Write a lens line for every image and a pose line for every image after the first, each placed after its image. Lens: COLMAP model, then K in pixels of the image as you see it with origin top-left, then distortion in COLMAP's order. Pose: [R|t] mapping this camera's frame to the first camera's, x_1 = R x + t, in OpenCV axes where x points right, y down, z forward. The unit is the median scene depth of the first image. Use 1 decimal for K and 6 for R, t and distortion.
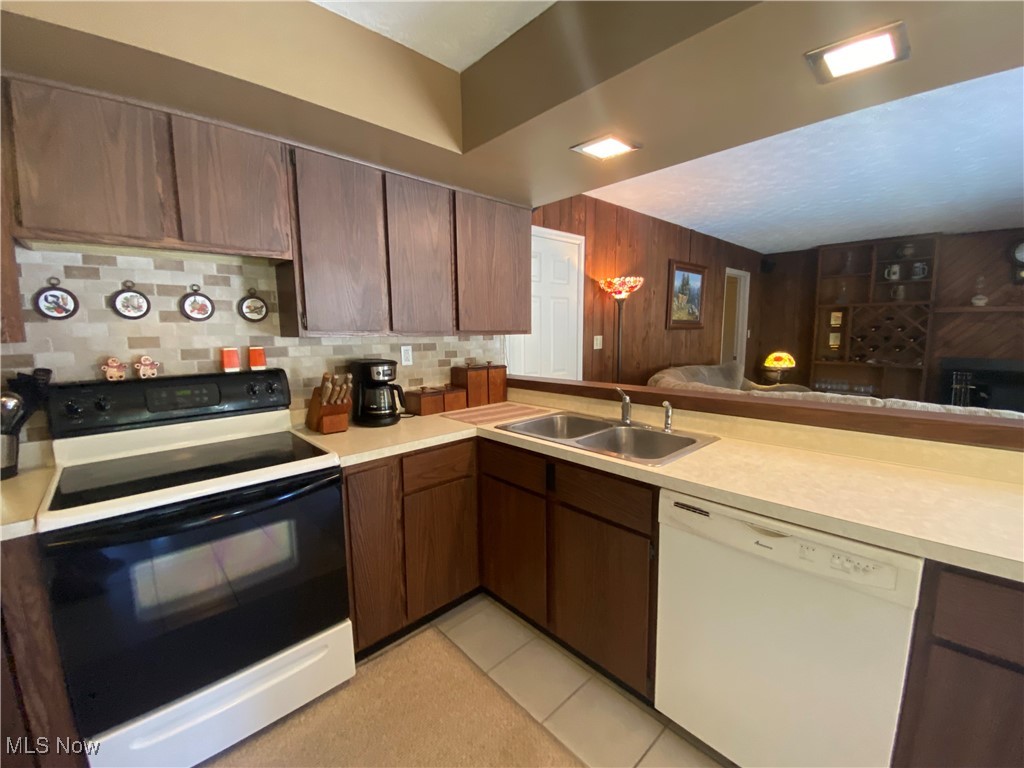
lens RADIAL K [[417.2, 0, 512.0], [0, 417.2, 384.0], [0, 0, 1]] dist [0.023293, -0.022181]
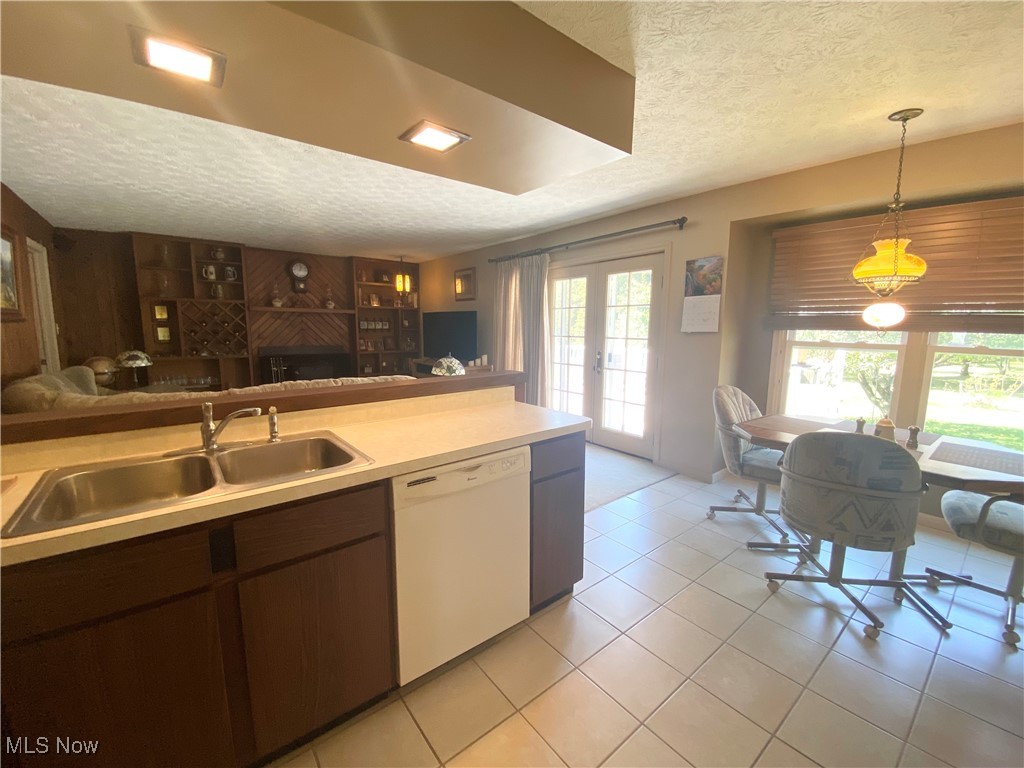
lens RADIAL K [[417.2, 0, 512.0], [0, 417.2, 384.0], [0, 0, 1]] dist [0.023293, -0.022181]
pose [[0.069645, -0.130392, 0.989013, -0.241768], [0.116896, 0.985657, 0.121718, -0.028477], [-0.990699, 0.107135, 0.083888, 0.230526]]
